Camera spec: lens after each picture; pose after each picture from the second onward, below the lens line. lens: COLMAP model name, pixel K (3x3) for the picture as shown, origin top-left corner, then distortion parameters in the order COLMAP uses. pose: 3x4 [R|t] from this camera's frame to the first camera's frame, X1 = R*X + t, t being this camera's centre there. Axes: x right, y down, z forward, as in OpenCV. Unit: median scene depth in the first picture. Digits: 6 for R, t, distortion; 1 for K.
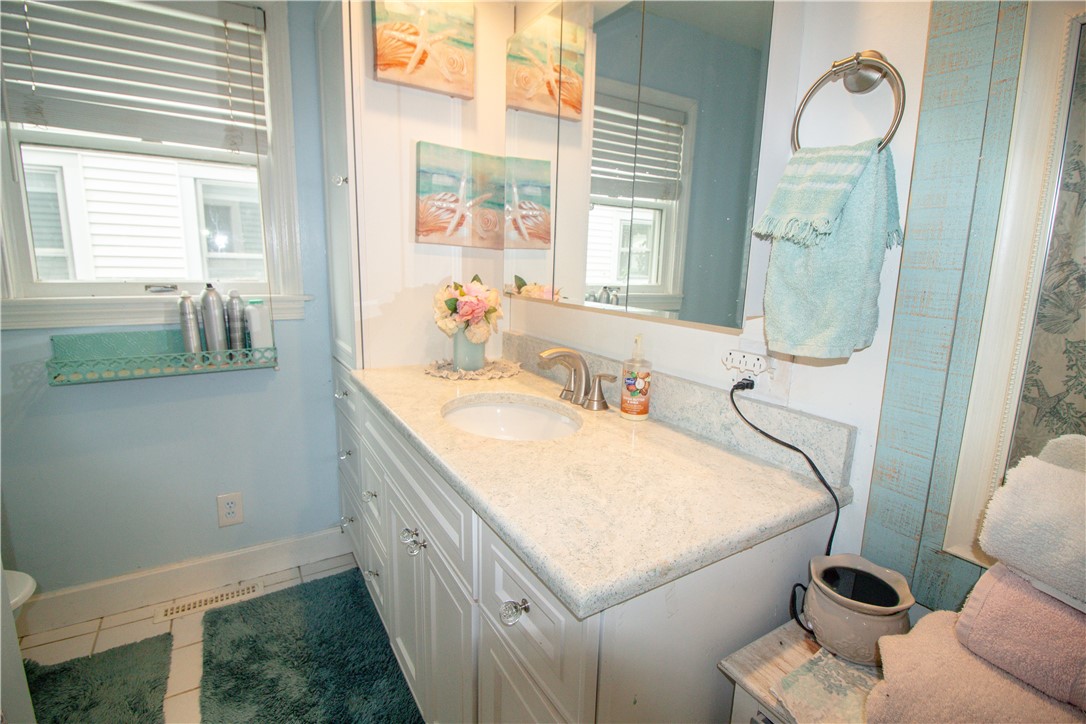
lens RADIAL K [[504.8, 0, 549.5], [0, 504.8, 360.9], [0, 0, 1]] dist [-0.025060, -0.002325]
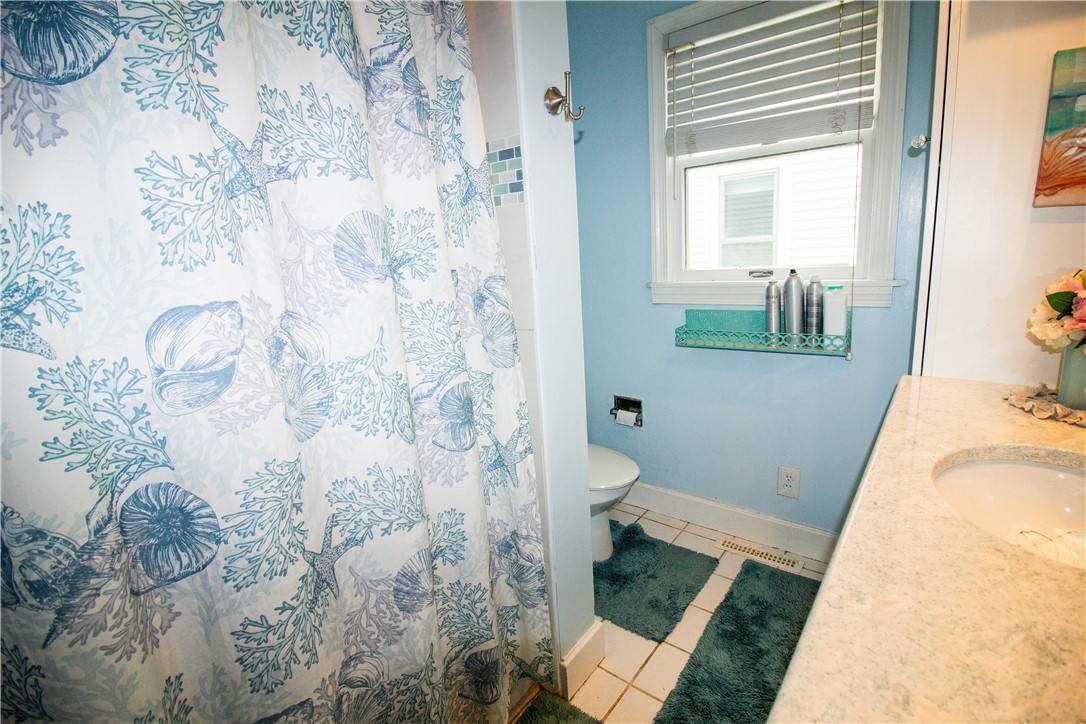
lens RADIAL K [[504.8, 0, 548.1], [0, 504.8, 356.6], [0, 0, 1]] dist [-0.025060, -0.002325]
pose [[0.307532, 0.148572, -0.939867, 0.182426], [-0.104556, 0.987030, 0.121816, -0.046742], [0.945776, 0.060807, 0.319077, 0.176817]]
